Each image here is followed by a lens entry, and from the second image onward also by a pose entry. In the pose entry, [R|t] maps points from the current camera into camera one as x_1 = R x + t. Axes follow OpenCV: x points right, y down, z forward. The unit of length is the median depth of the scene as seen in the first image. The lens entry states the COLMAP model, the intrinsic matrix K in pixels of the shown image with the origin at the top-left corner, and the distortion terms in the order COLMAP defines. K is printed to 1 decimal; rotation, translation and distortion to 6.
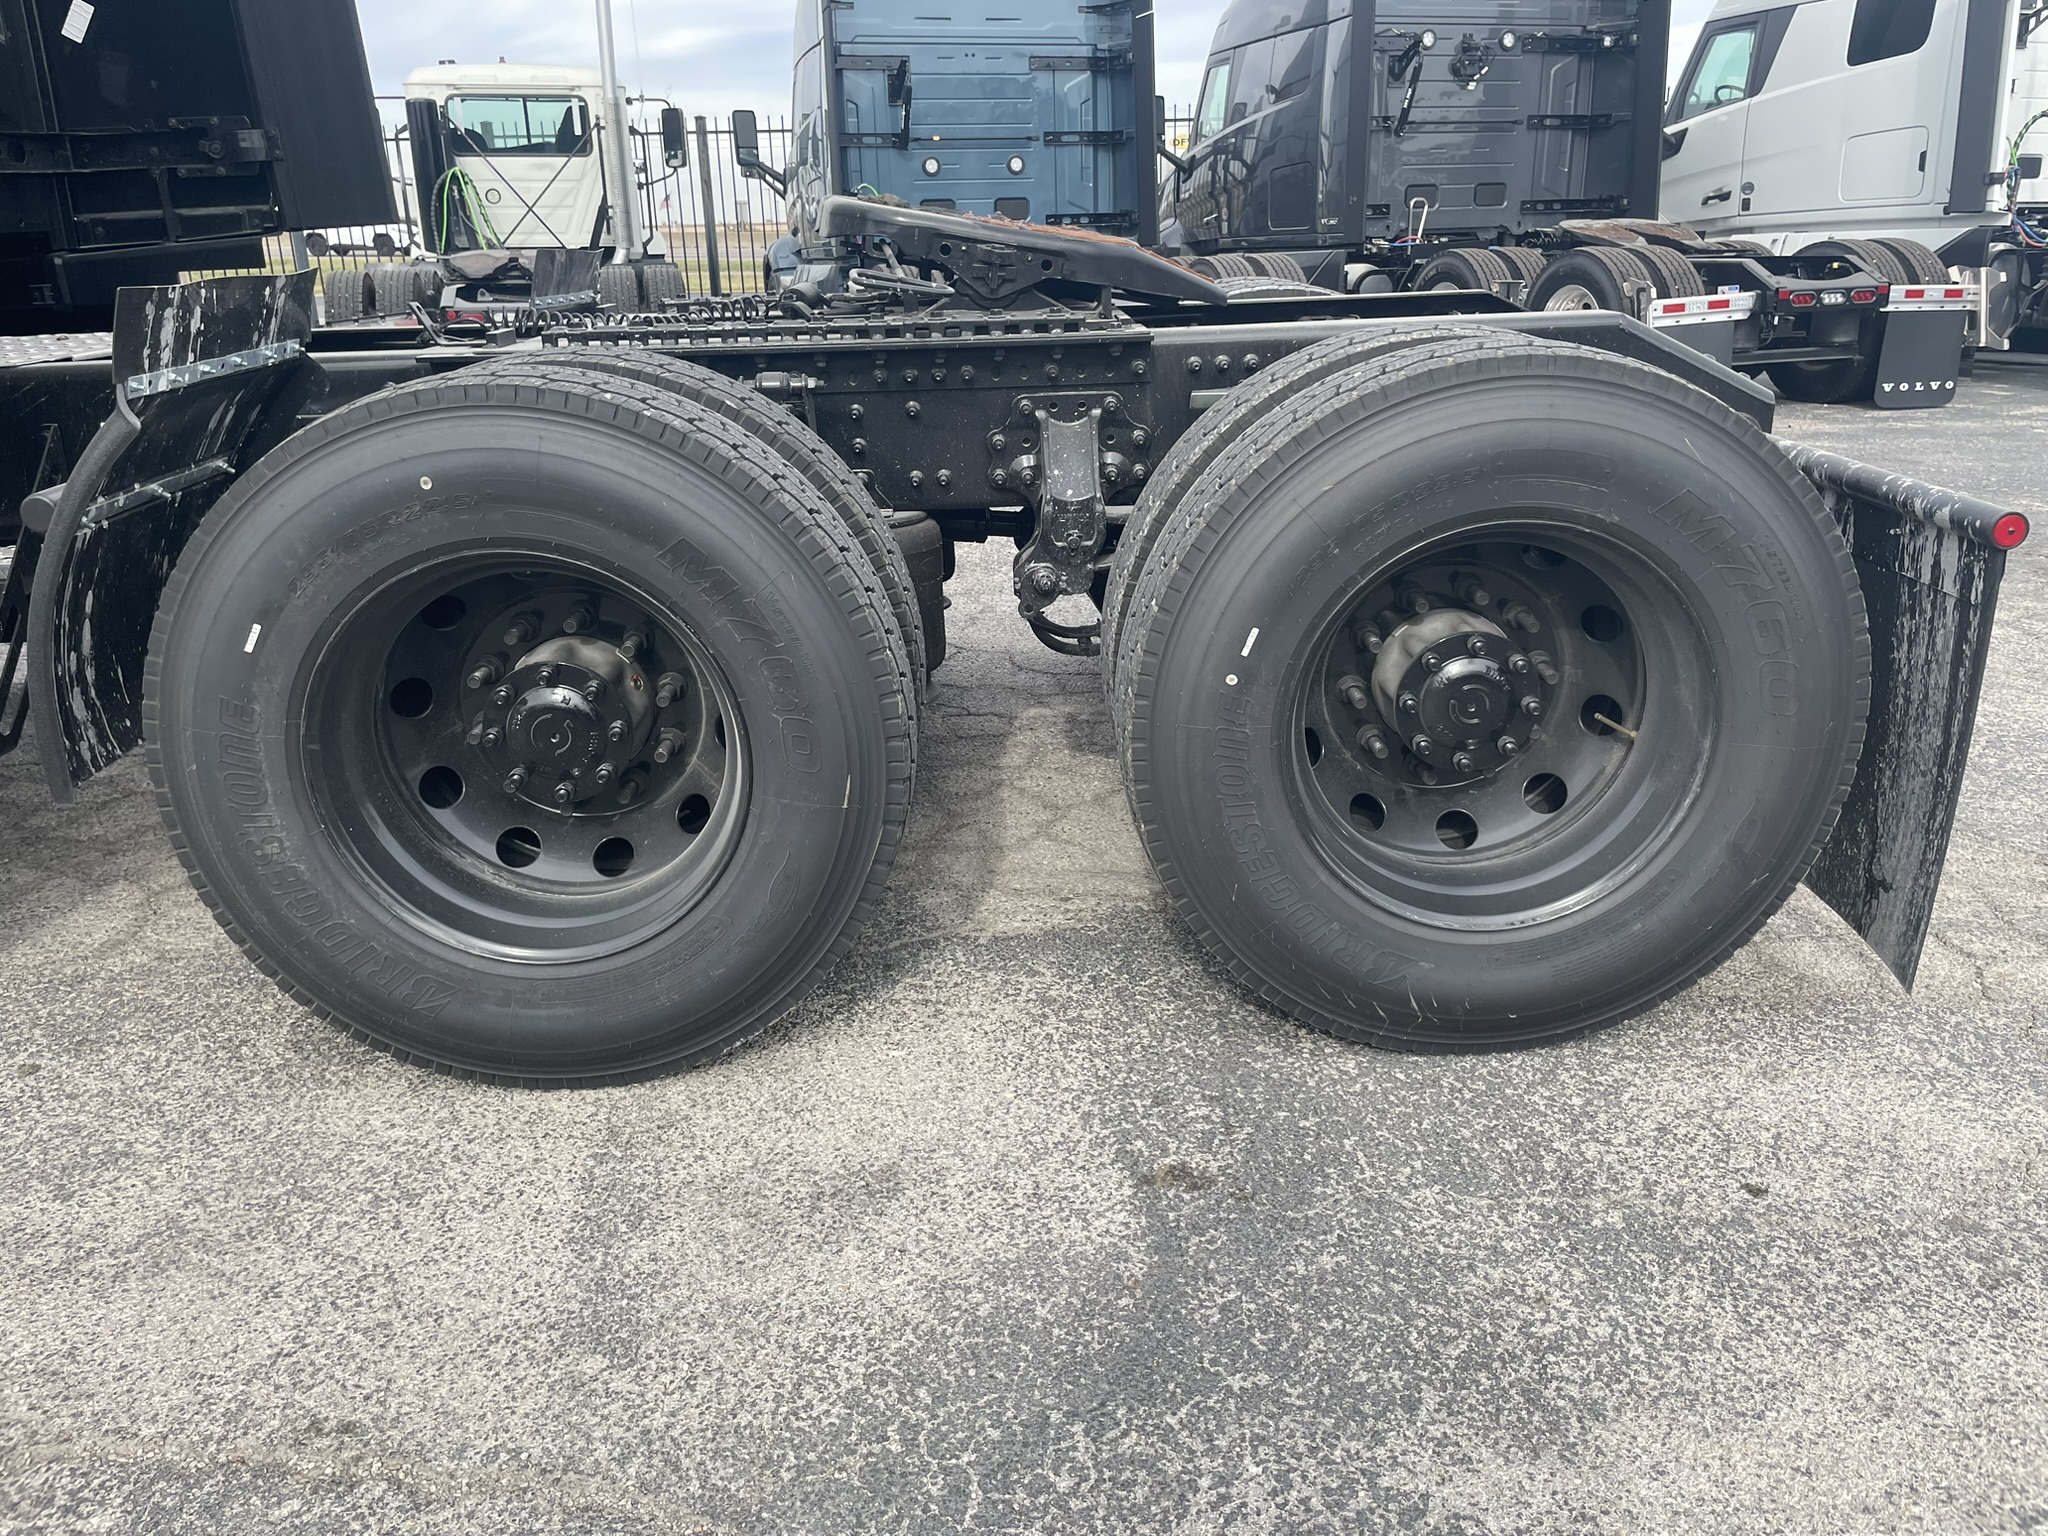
lens RADIAL K [[1565.9, 0, 1032.0], [0, 1565.9, 731.3], [0, 0, 1]] dist [0.090915, -0.127161]
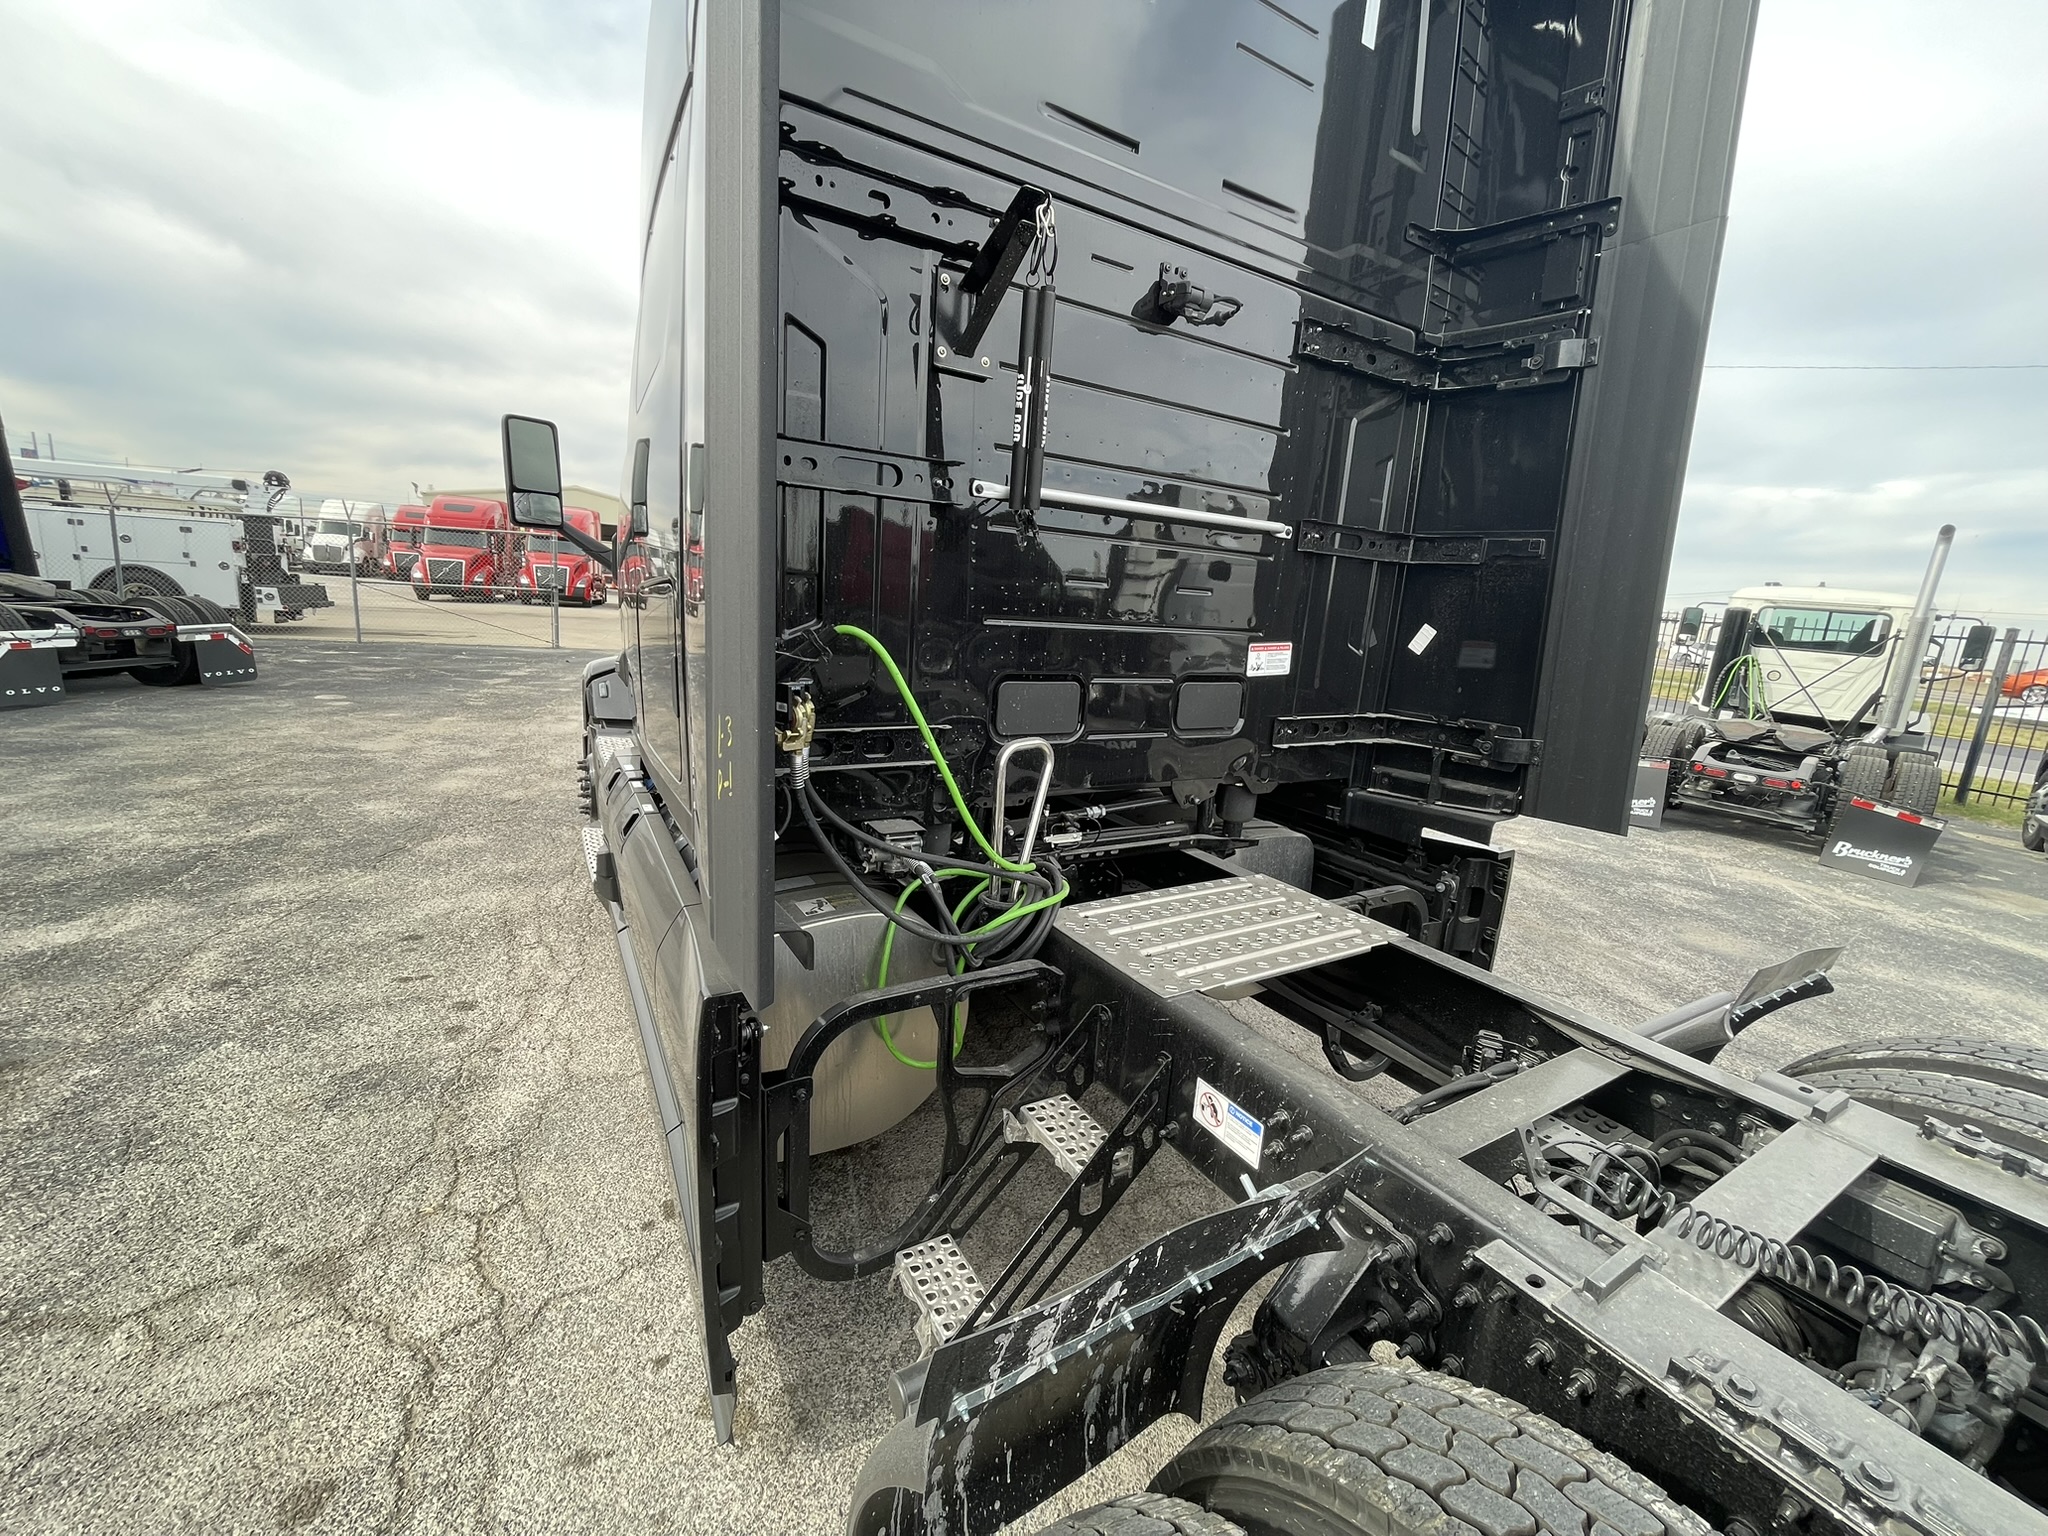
lens RADIAL K [[828.0, 0, 1024.0], [0, 828.0, 768.0], [0, 0, 1]] dist [-0.002654, -0.000325]
pose [[0.495083, 0.240134, -0.835002, -0.227992], [-0.351428, 0.934270, 0.060316, -0.424757], [0.794601, 0.263582, 0.546931, 0.569382]]
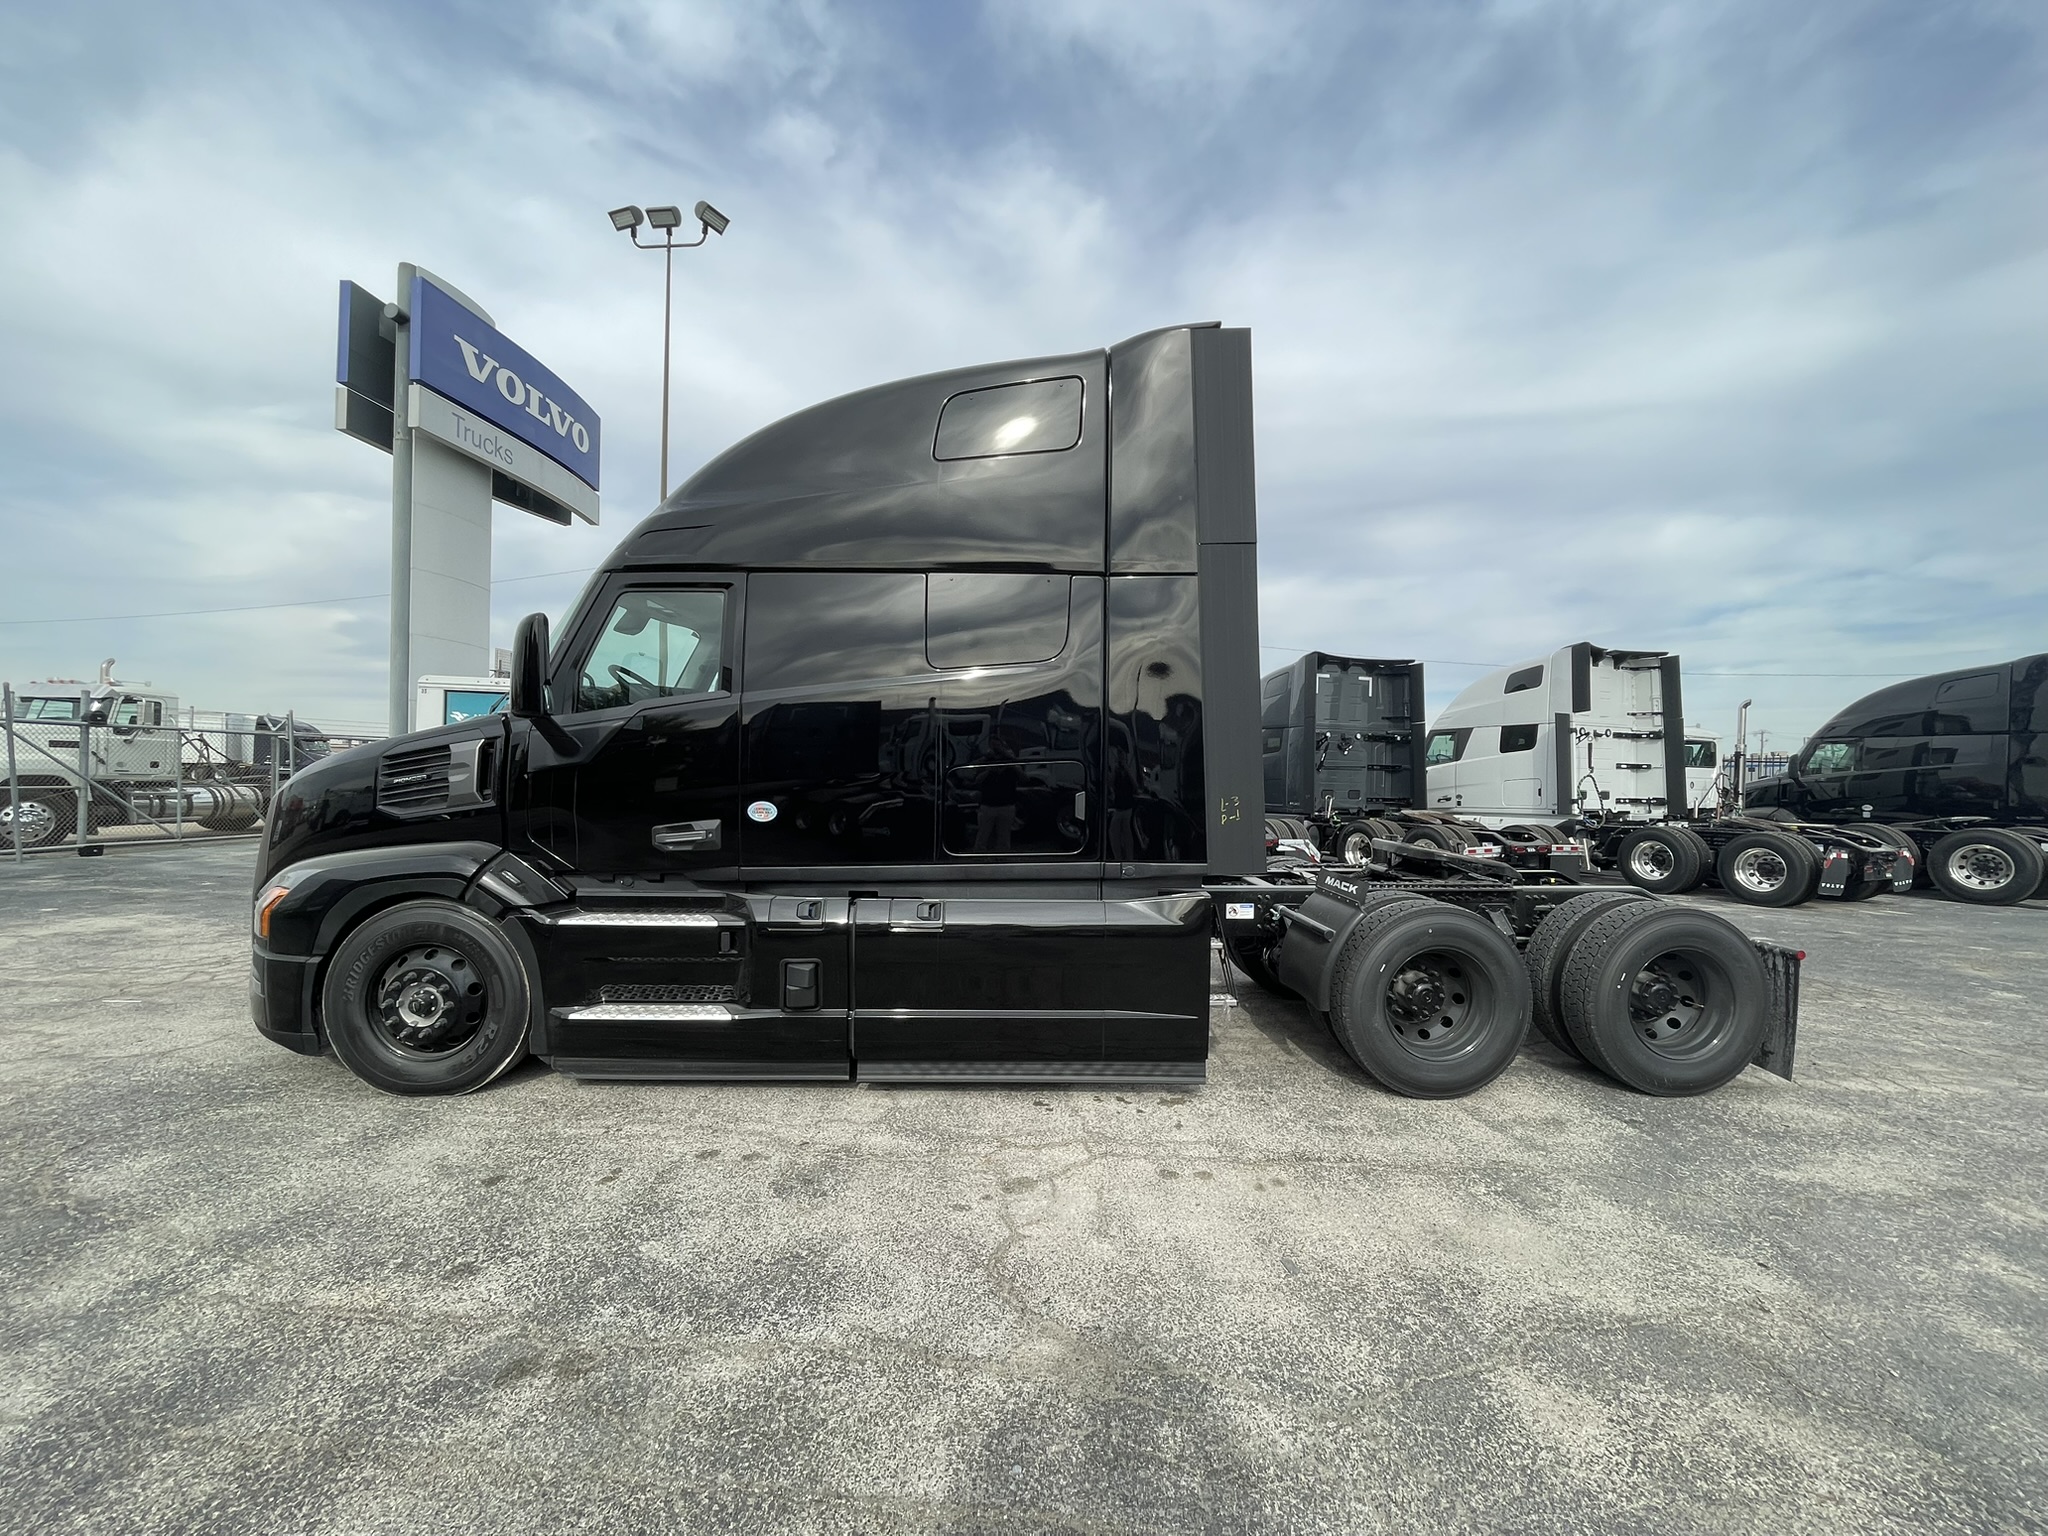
lens RADIAL K [[828.0, 0, 1024.0], [0, 828.0, 768.0], [0, 0, 1]] dist [-0.002654, -0.000325]
pose [[0.998957, 0.038914, 0.023899, -1.180730], [-0.029707, 0.951215, -0.307095, 0.103423], [-0.034683, 0.306065, 0.951379, -0.892682]]
